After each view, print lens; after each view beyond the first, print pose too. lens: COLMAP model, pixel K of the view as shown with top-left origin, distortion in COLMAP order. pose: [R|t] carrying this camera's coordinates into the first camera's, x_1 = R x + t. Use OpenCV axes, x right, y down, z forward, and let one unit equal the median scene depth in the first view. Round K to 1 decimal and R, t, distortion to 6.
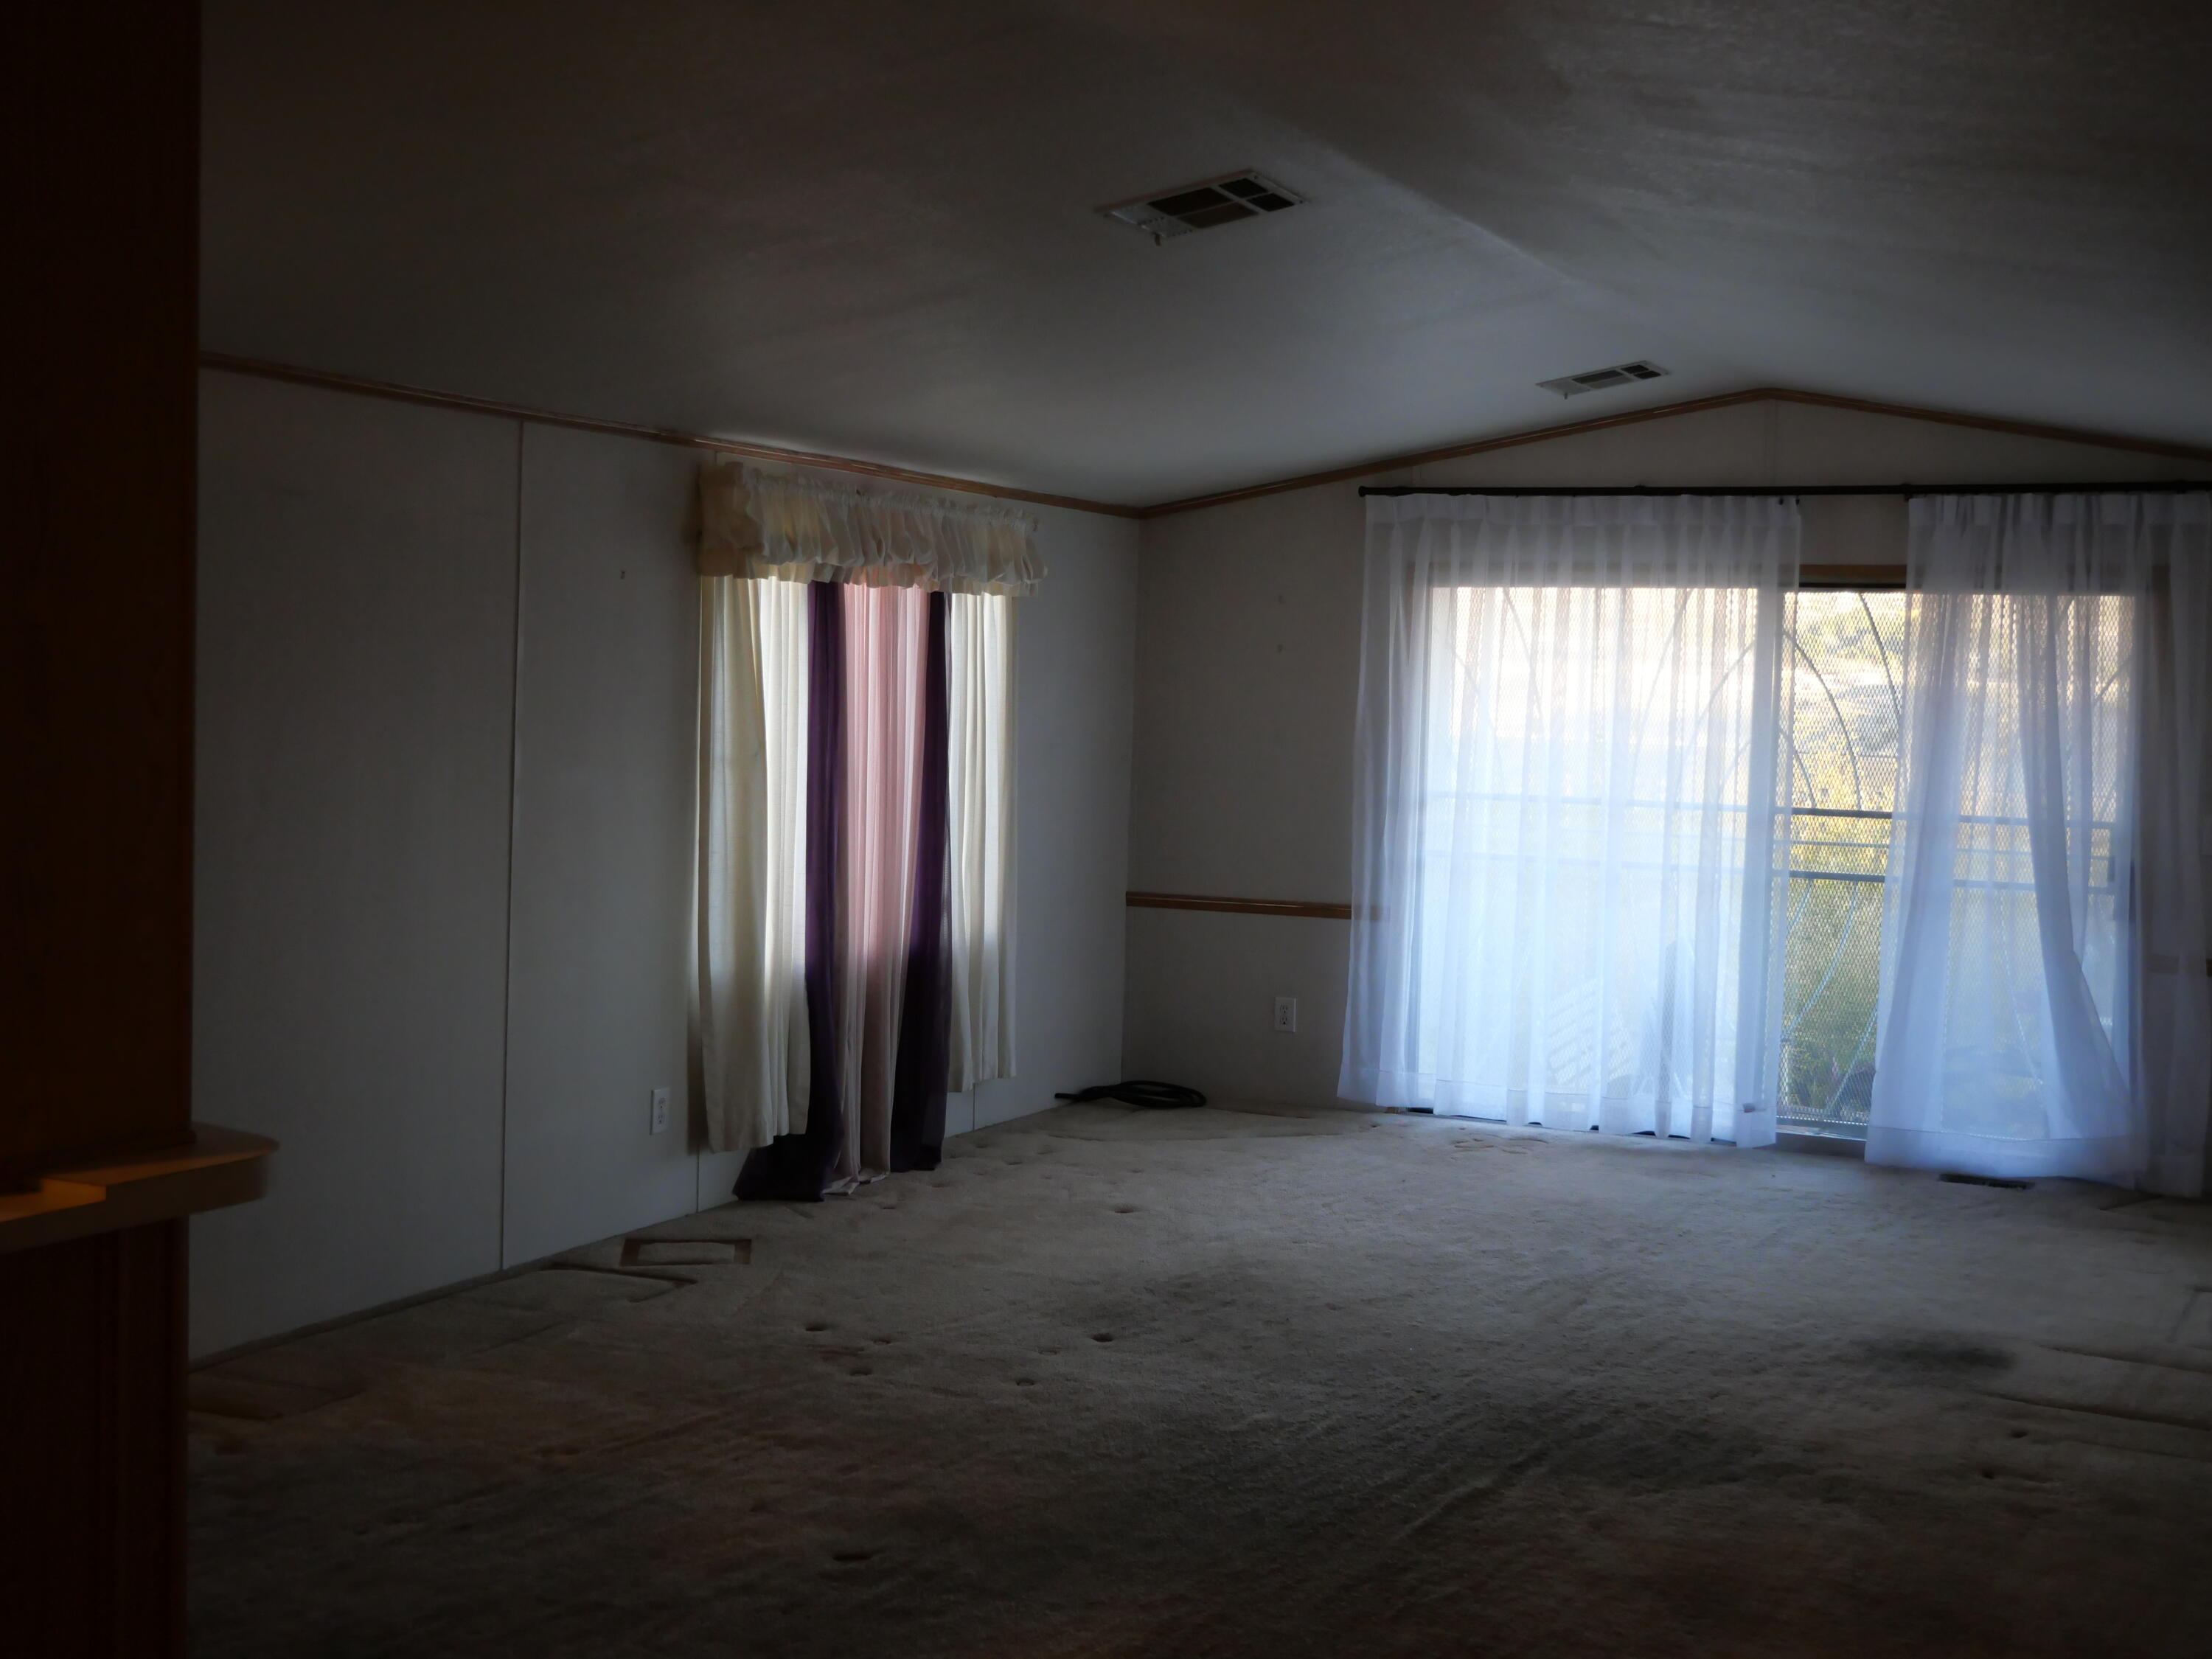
lens RADIAL K [[2587.1, 0, 1106.7], [0, 2587.1, 834.4], [0, 0, 1]] dist [0.018874, 0.000000]
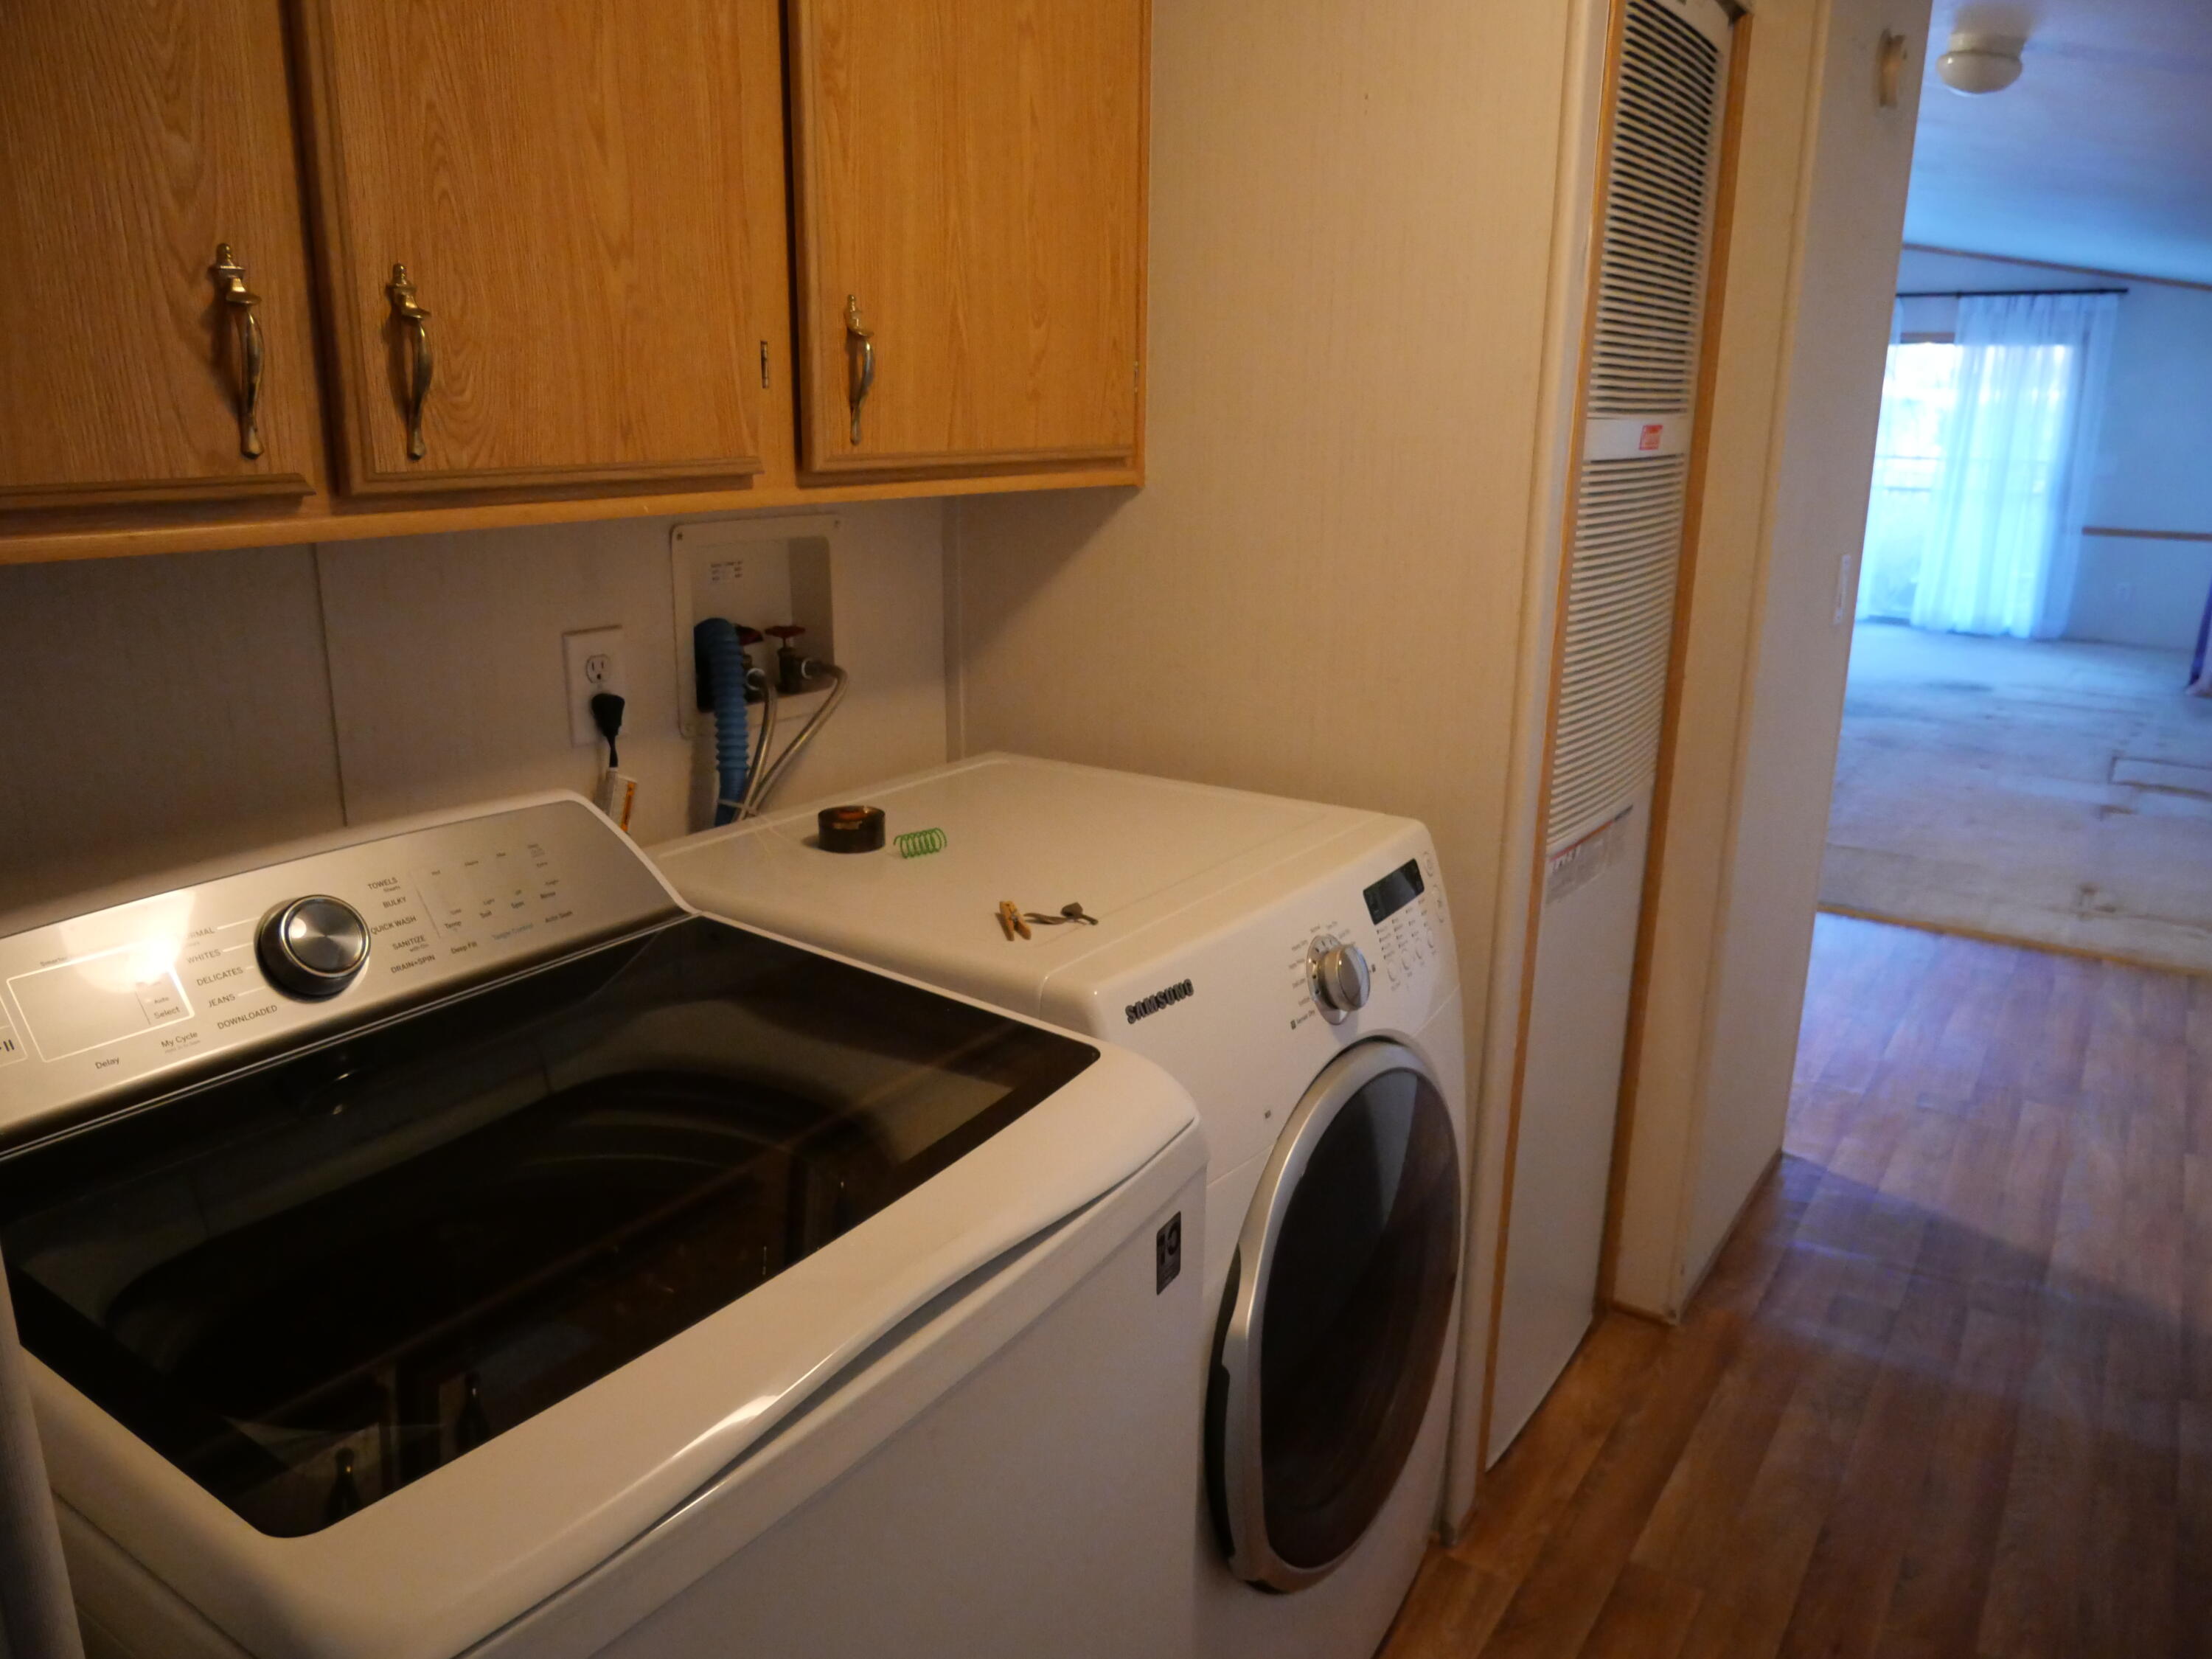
lens RADIAL K [[1600.8, 0, 1106.4], [0, 1600.8, 829.0], [0, 0, 1]] dist [-0.038317, 0.010378]
pose [[0.993015, 0.018644, -0.116507, -0.221246], [0.003127, 0.982931, 0.183946, 0.054986], [0.117948, -0.183025, 0.976007, -0.403639]]
